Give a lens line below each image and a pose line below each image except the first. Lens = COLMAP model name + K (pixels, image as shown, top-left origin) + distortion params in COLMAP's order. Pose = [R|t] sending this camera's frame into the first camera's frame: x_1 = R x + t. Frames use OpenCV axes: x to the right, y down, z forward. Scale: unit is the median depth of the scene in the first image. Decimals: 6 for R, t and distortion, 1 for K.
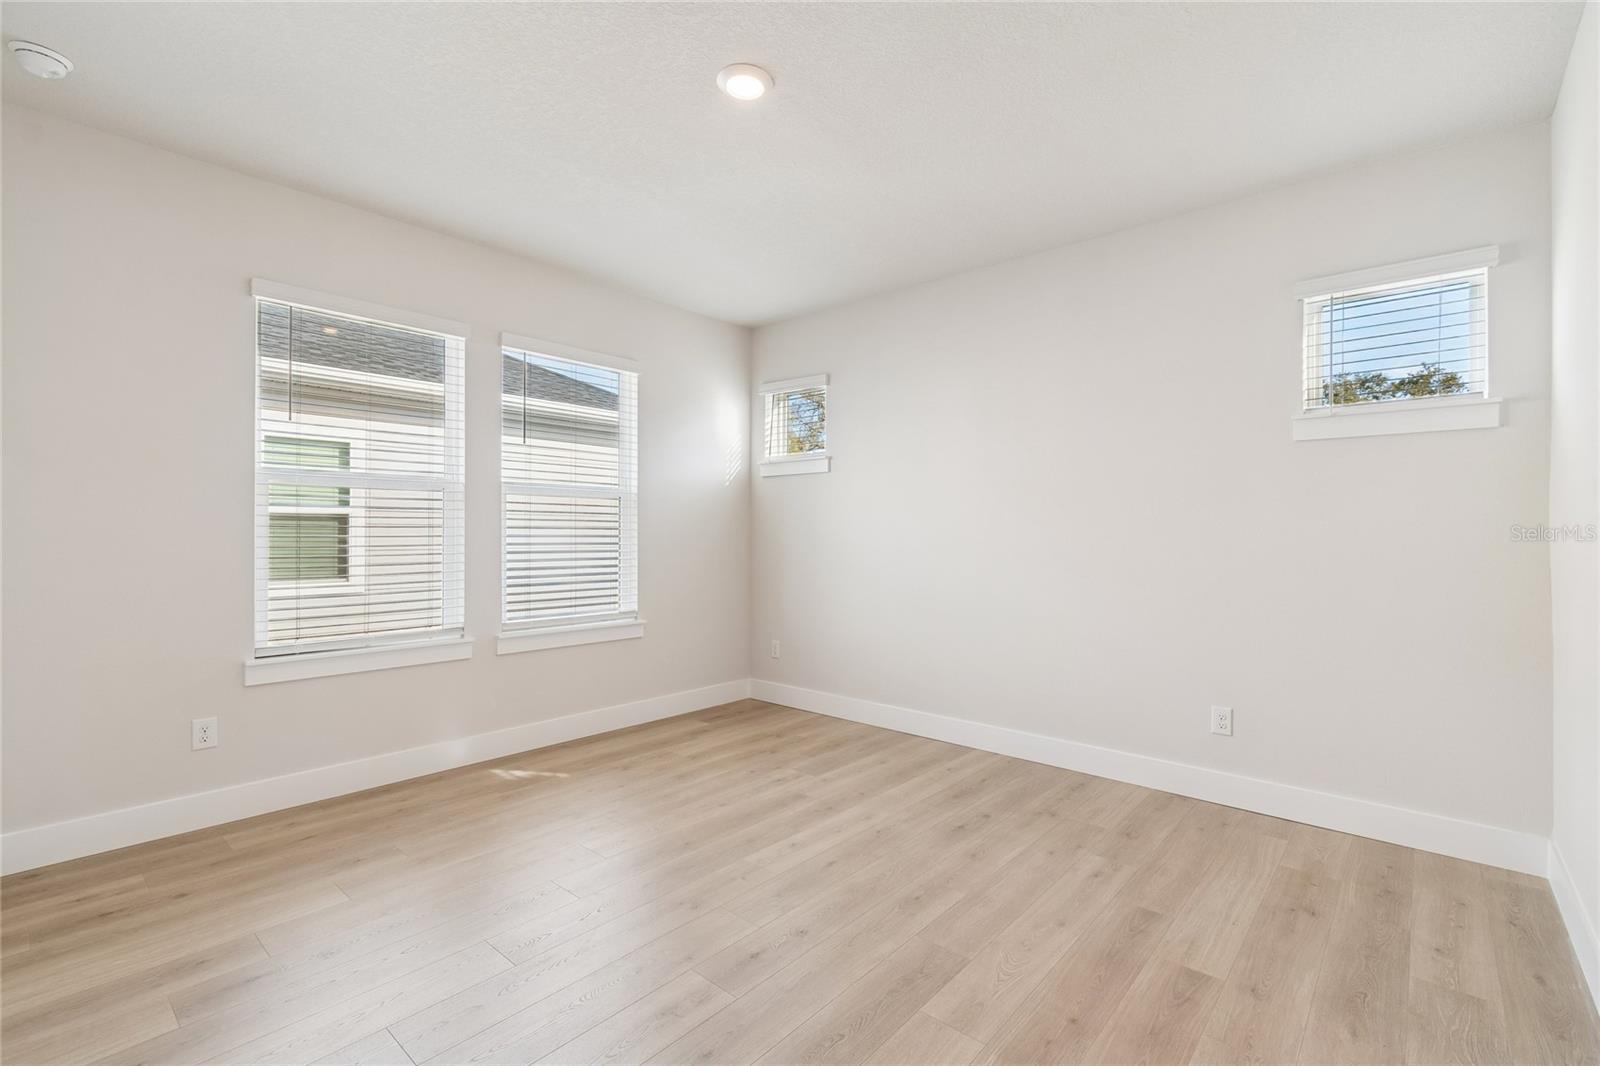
lens RADIAL K [[713.0, 0, 820.6], [0, 713.0, 532.4], [0, 0, 1]] dist [0.000343, -0.000272]
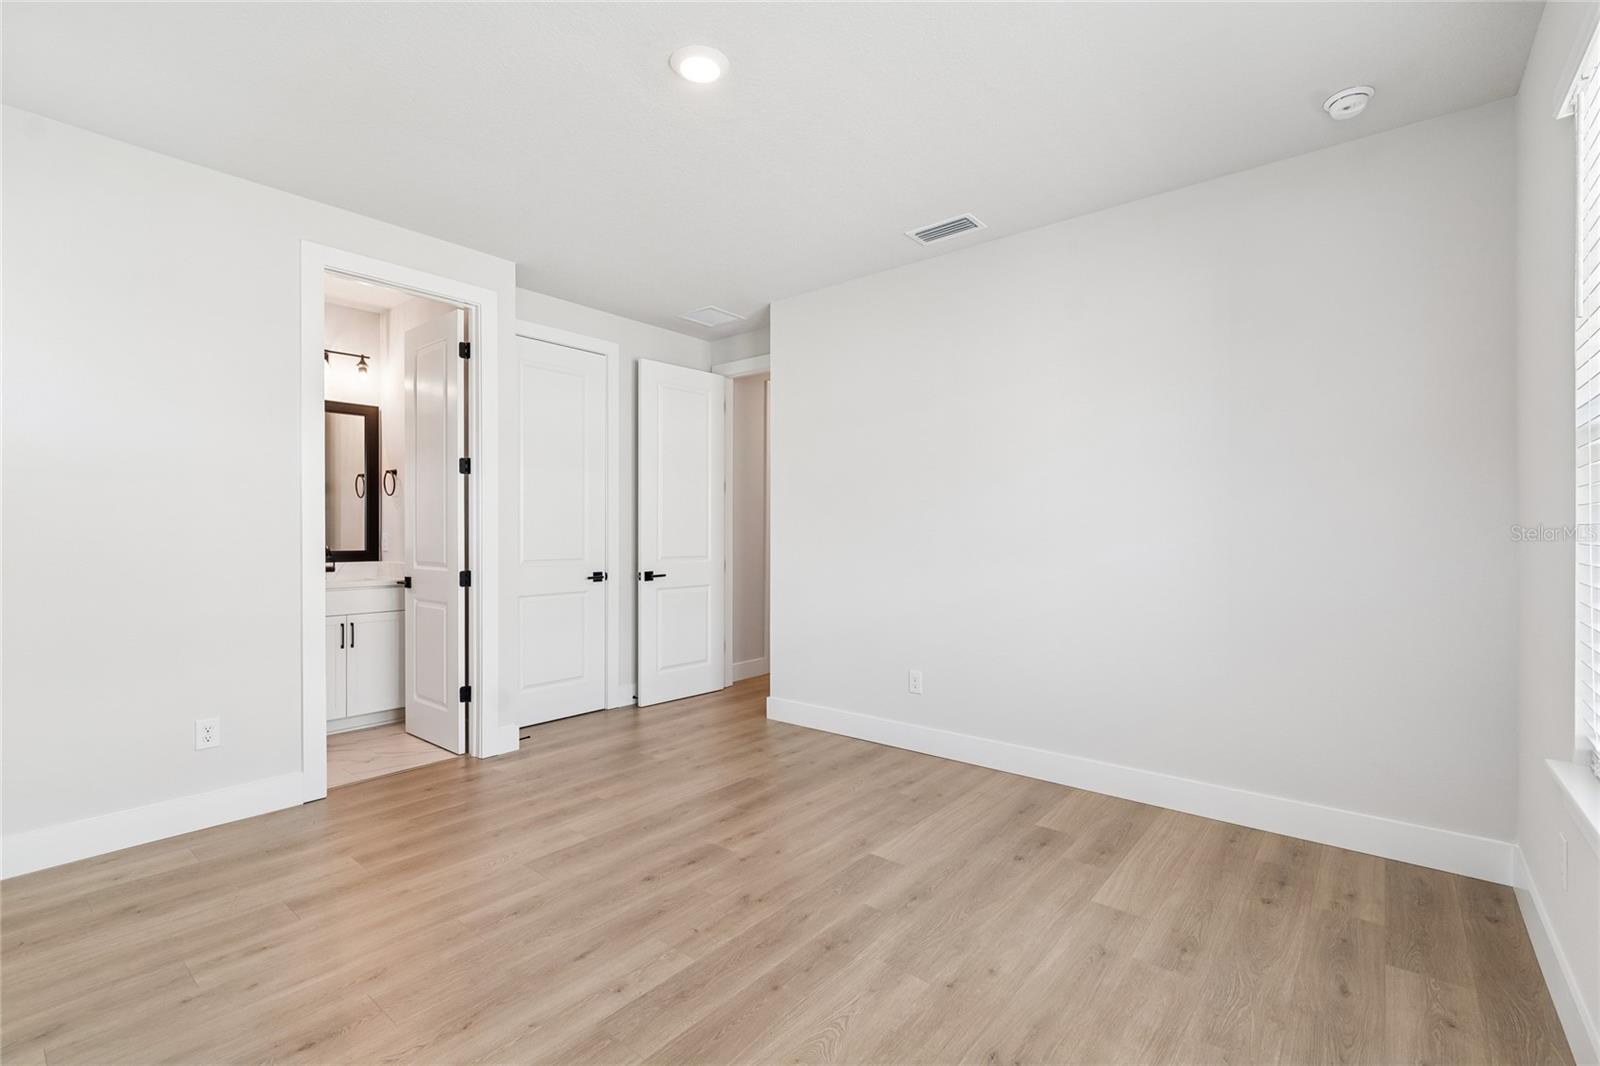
lens RADIAL K [[692.4, 0, 804.1], [0, 692.4, 543.4], [0, 0, 1]] dist [0.001218, -0.000160]
pose [[-0.999940, -0.005522, -0.009409, -0.232862], [-0.005593, 0.999956, 0.007482, 0.008943], [0.009367, 0.007535, -0.999928, 1.873462]]
